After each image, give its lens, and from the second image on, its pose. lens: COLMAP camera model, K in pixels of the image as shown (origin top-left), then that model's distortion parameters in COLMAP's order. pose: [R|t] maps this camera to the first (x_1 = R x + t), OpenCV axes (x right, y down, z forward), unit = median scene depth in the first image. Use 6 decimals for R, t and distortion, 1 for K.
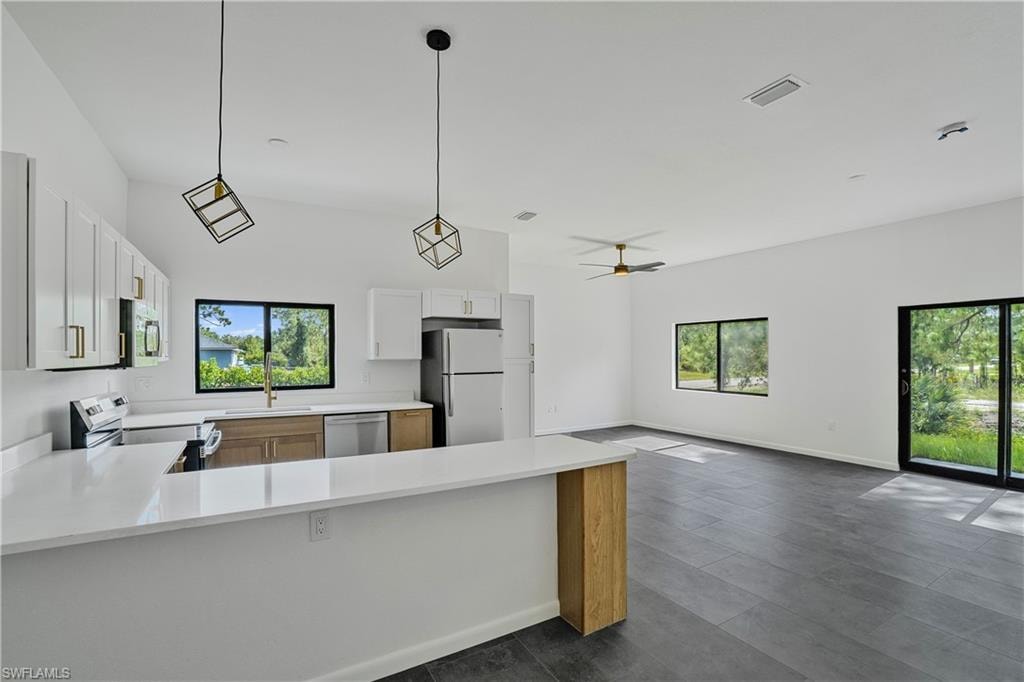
lens RADIAL K [[450.1, 0, 511.7], [0, 450.1, 352.5], [0, 0, 1]] dist [-0.041089, 0.011829]
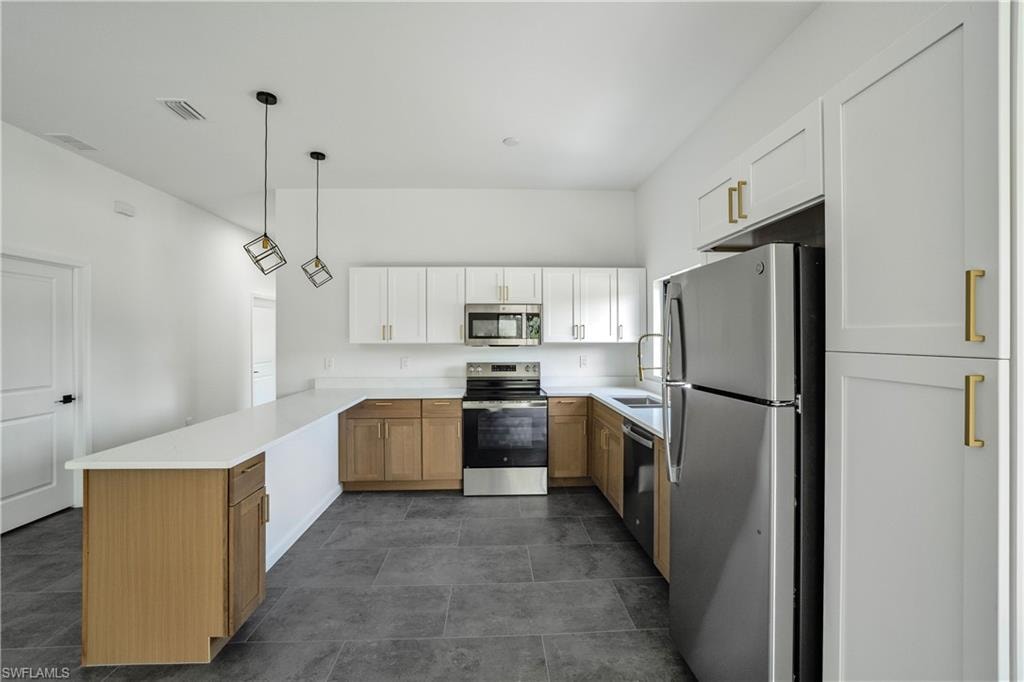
lens RADIAL K [[445.8, 0, 507.9], [0, 445.8, 337.9], [0, 0, 1]] dist [-0.019886, 0.000383]
pose [[-0.465634, 0.003539, -0.884970, 0.345234], [0.009238, 0.999957, -0.000861, 0.005074], [0.884929, -0.008576, -0.465646, 1.176382]]
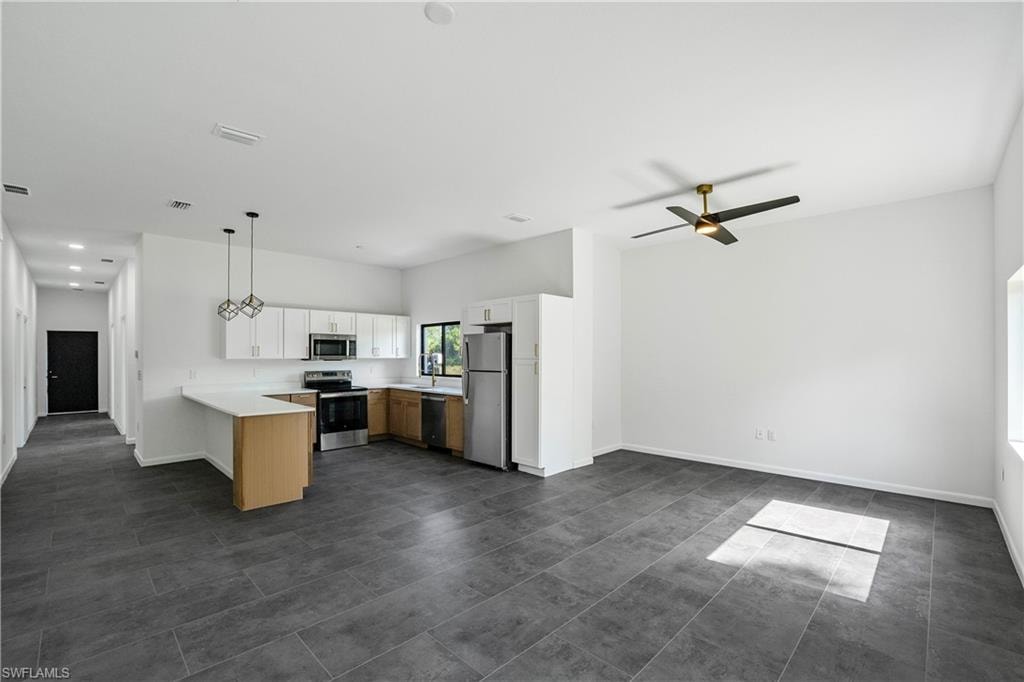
lens RADIAL K [[450.1, 0, 511.7], [0, 450.1, 352.5], [0, 0, 1]] dist [-0.041089, 0.011829]
pose [[0.263682, -0.002839, -0.964605, 1.236880], [0.005433, 0.999984, -0.001458, -0.000158], [0.964594, -0.004857, 0.263694, 0.883155]]
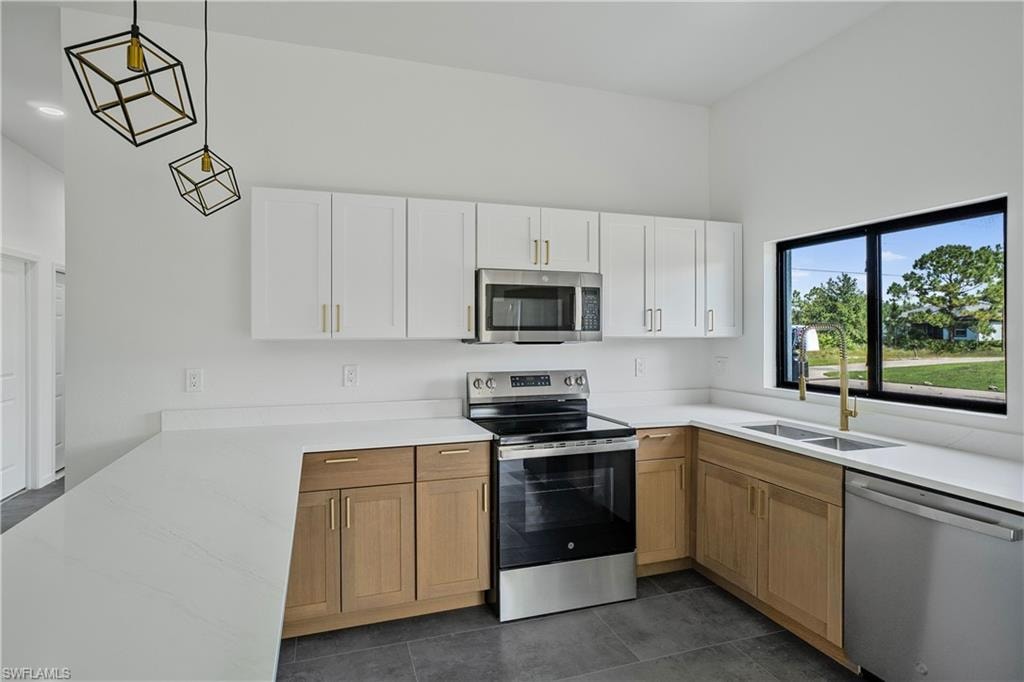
lens RADIAL K [[557.6, 0, 512.5], [0, 557.6, 330.8], [0, 0, 1]] dist [-0.024671, 0.025636]
pose [[-0.193335, 0.003355, -0.981127, 0.171502], [0.006675, 0.999976, 0.002104, 0.004361], [0.981110, -0.006143, -0.193352, 0.787273]]
